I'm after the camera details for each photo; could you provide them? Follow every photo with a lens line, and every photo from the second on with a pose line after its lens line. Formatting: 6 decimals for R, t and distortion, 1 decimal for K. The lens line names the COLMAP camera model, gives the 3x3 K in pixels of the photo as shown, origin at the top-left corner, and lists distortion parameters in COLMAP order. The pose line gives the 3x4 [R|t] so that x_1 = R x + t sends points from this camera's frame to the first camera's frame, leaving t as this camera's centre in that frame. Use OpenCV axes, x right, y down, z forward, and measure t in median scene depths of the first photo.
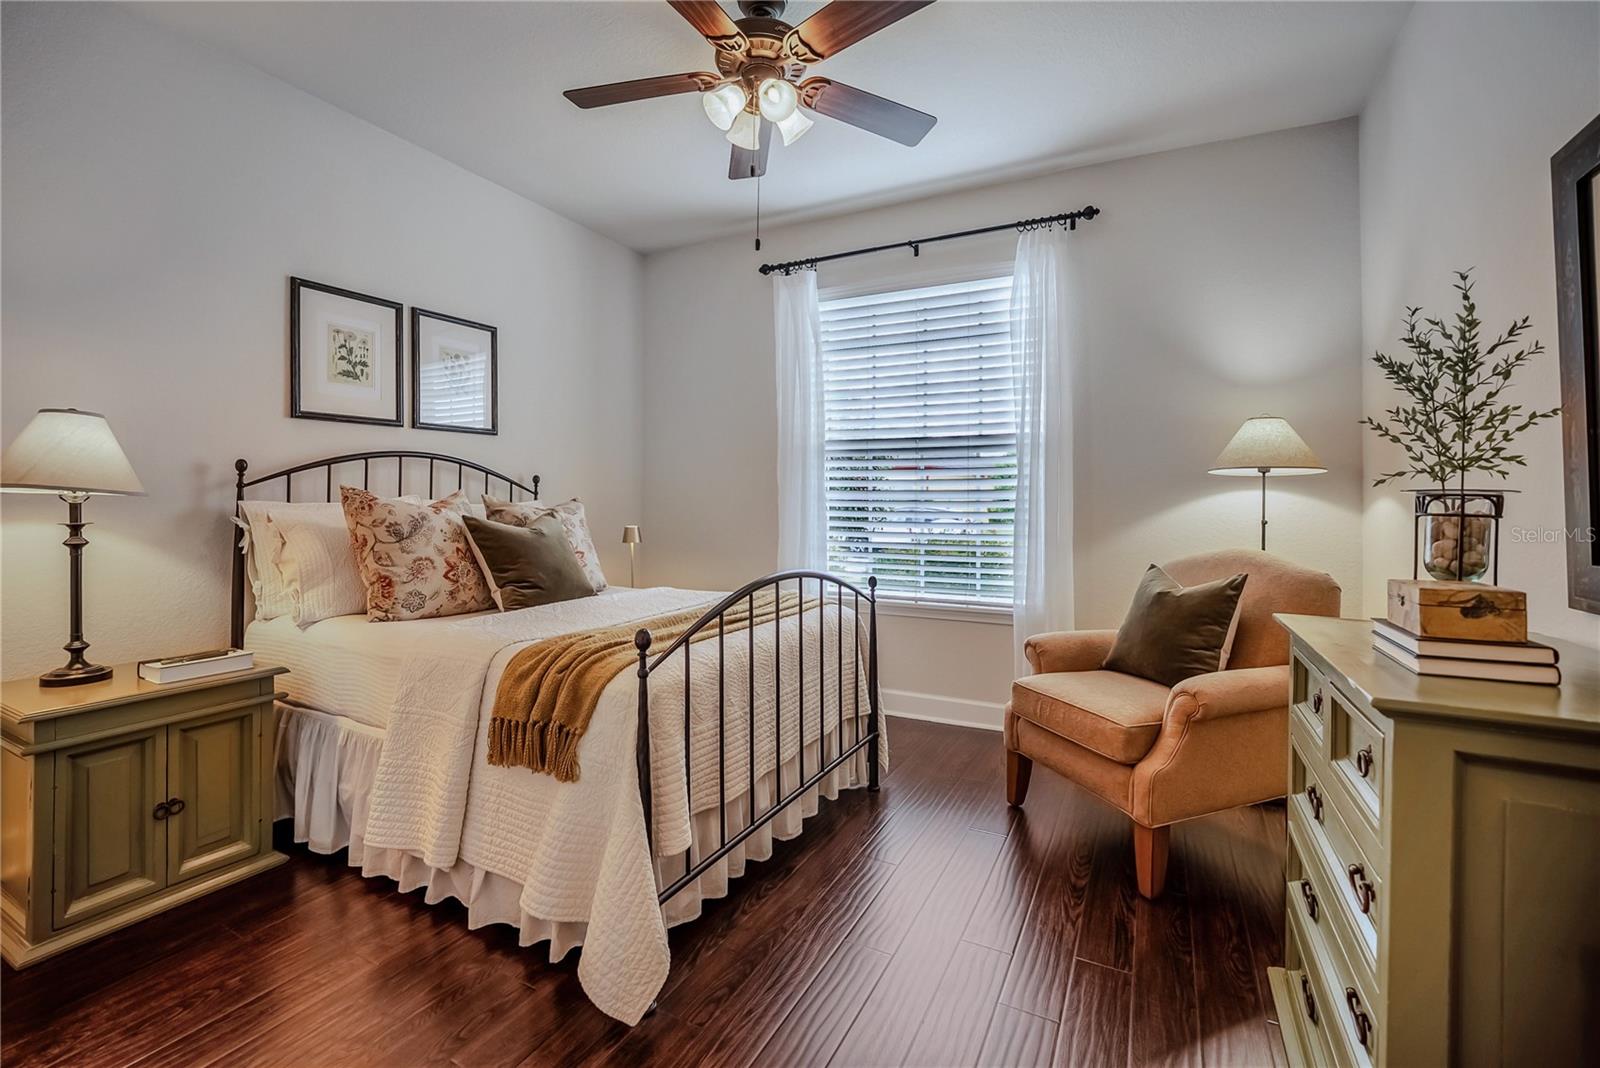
lens RADIAL K [[667.9, 0, 797.7], [0, 667.9, 518.3], [0, 0, 1]] dist [-0.031088, 0.004574]
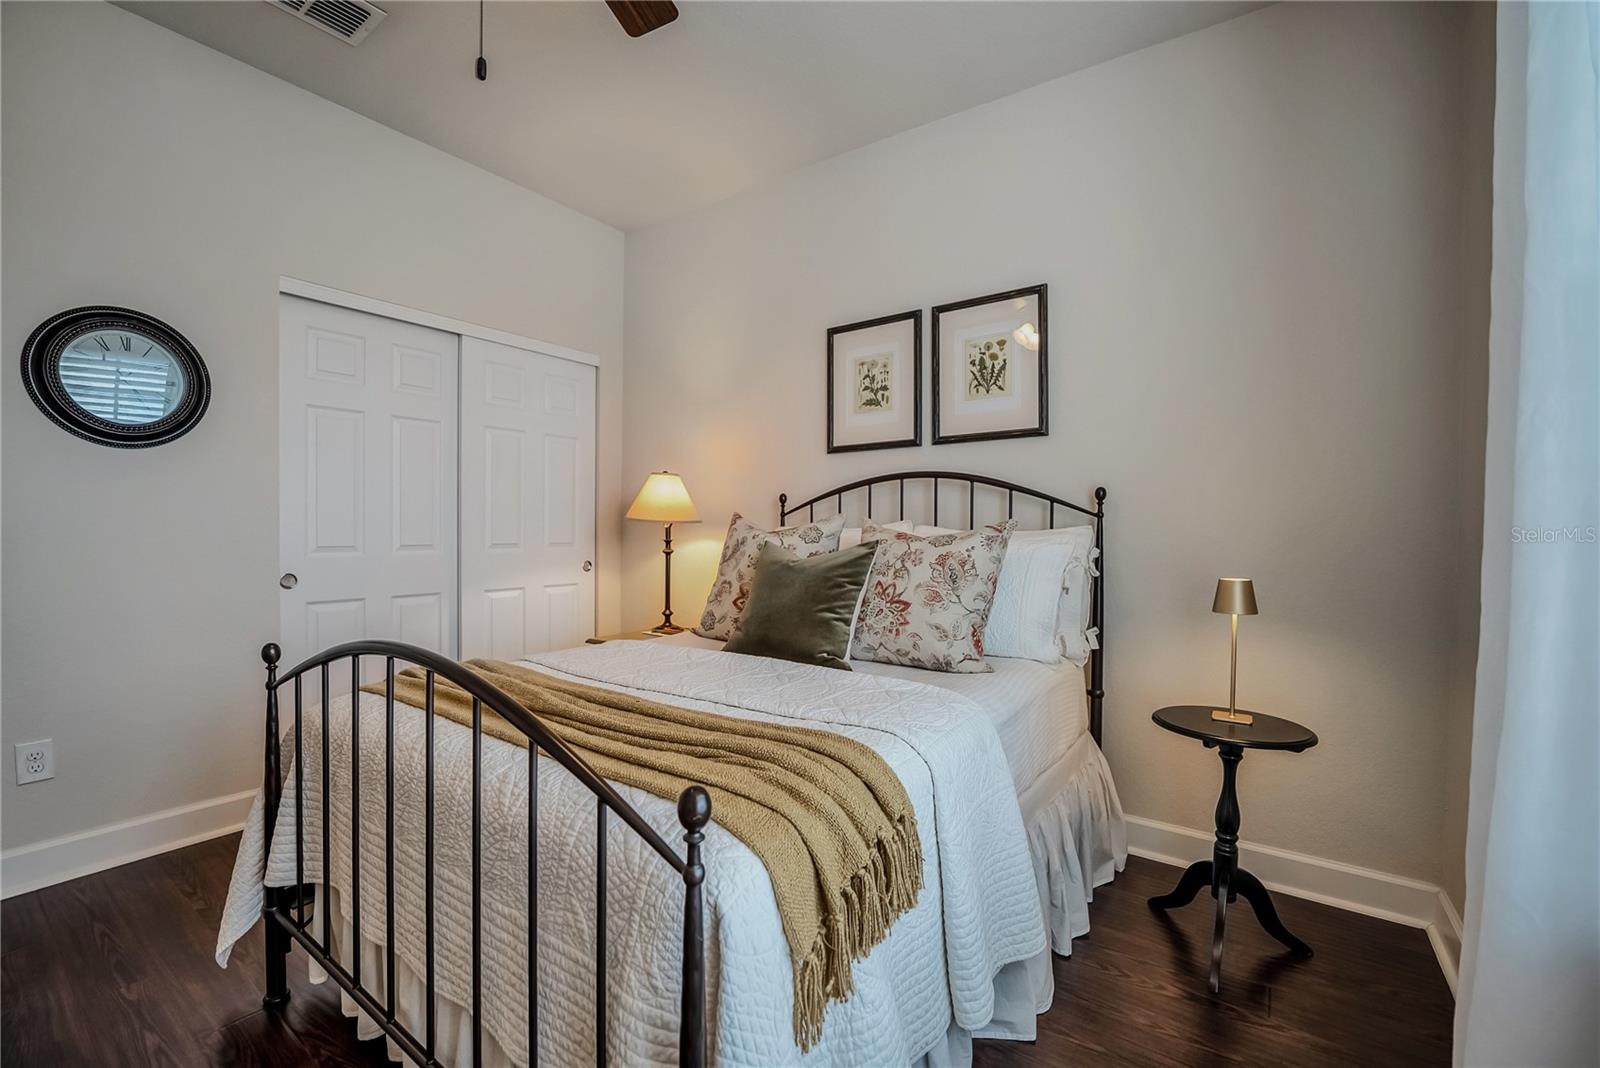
lens RADIAL K [[674.8, 0, 804.3], [0, 674.8, 547.6], [0, 0, 1]] dist [-0.026518, 0.001327]
pose [[-0.139772, 0.023563, -0.989903, 0.367093], [-0.031521, 0.999104, 0.028233, -0.020870], [0.989682, 0.035149, -0.138904, 1.045734]]
